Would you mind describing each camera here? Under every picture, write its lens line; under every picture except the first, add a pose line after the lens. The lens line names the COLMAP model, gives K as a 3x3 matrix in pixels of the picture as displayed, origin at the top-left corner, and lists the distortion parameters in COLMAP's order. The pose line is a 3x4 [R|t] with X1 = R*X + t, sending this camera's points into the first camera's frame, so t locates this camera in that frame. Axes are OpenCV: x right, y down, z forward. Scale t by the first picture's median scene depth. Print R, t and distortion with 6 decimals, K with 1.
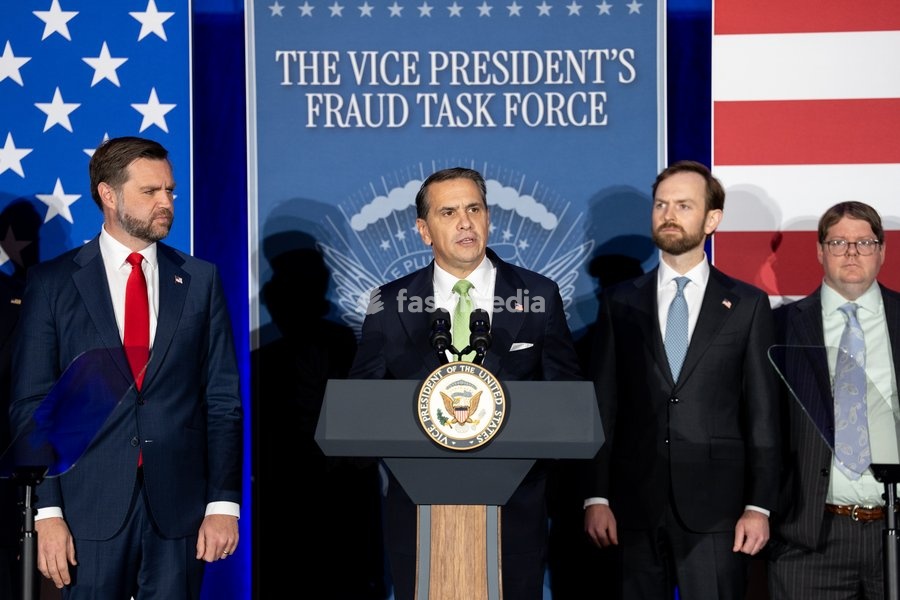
lens RADIAL K [[3111.1, 0, 454.9], [0, 3111.1, 323.3], [0, 0, 1]] dist [0.879884, -0.020325]
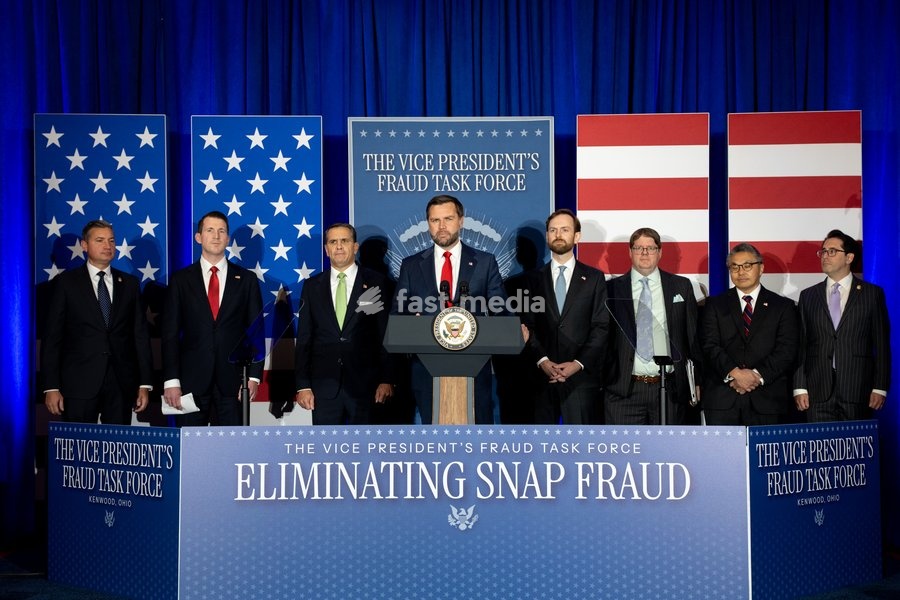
lens RADIAL K [[1558.9, 0, 450.0], [0, 1558.9, 300.0], [0, 0, 1]] dist [0.501972, -2.394126]
pose [[0.999998, 0.000702, 0.001881, -0.002396], [-0.000720, 0.999955, 0.009485, -0.001493], [-0.001874, -0.009486, 0.999953, -0.019545]]
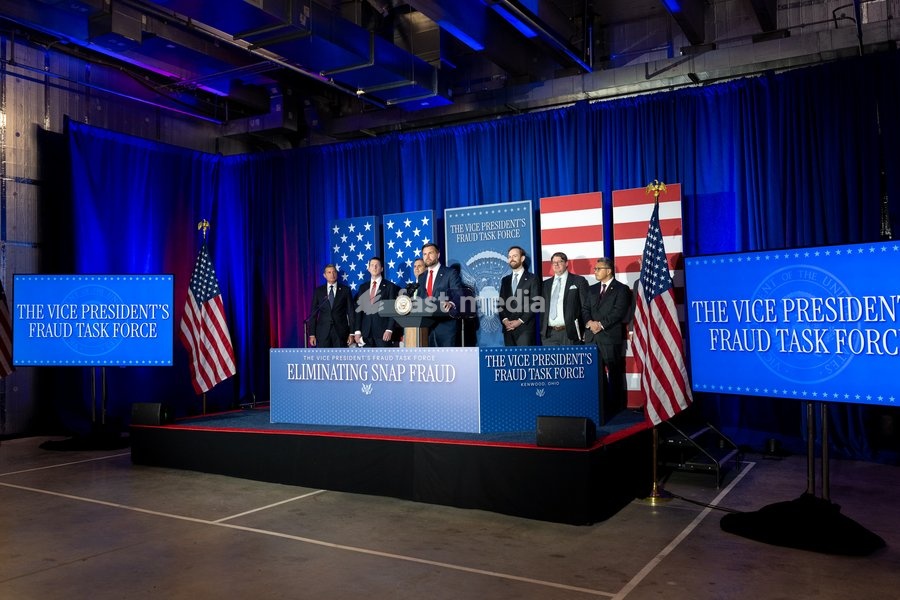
lens RADIAL K [[796.2, 0, 450.0], [0, 796.2, 300.0], [0, 0, 1]] dist [0.014501, -0.119659]
pose [[0.877218, -0.031822, -0.479036, 0.470510], [0.035803, 0.999359, -0.000824, 0.017709], [0.478755, -0.016428, 0.877795, 0.026615]]
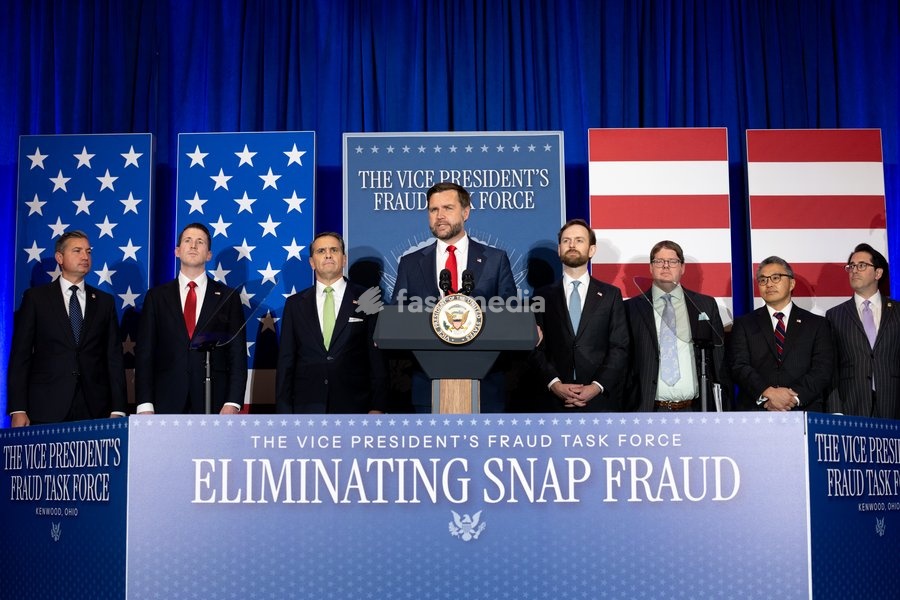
lens RADIAL K [[1400.1, 0, 458.1], [0, 1400.1, 300.6], [0, 0, 1]] dist [-0.137892, 0.013161]
pose [[0.999993, -0.001699, 0.003436, -0.000082], [0.002007, 0.995791, -0.091632, 0.068476], [-0.003265, 0.091639, 0.995787, 0.169247]]
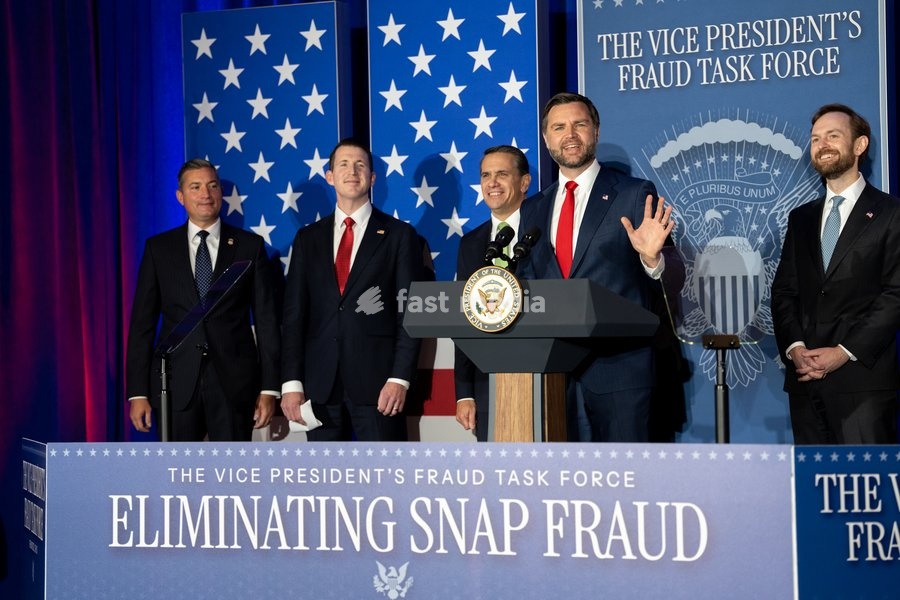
lens RADIAL K [[2507.3, 0, 450.0], [0, 2507.3, 300.0], [0, 0, 1]] dist [0.542343, 0.084754]
pose [[0.887962, -0.020716, -0.459451, 0.375514], [0.029378, 0.999500, 0.011712, 0.010624], [0.458978, -0.023898, 0.888126, 0.023580]]
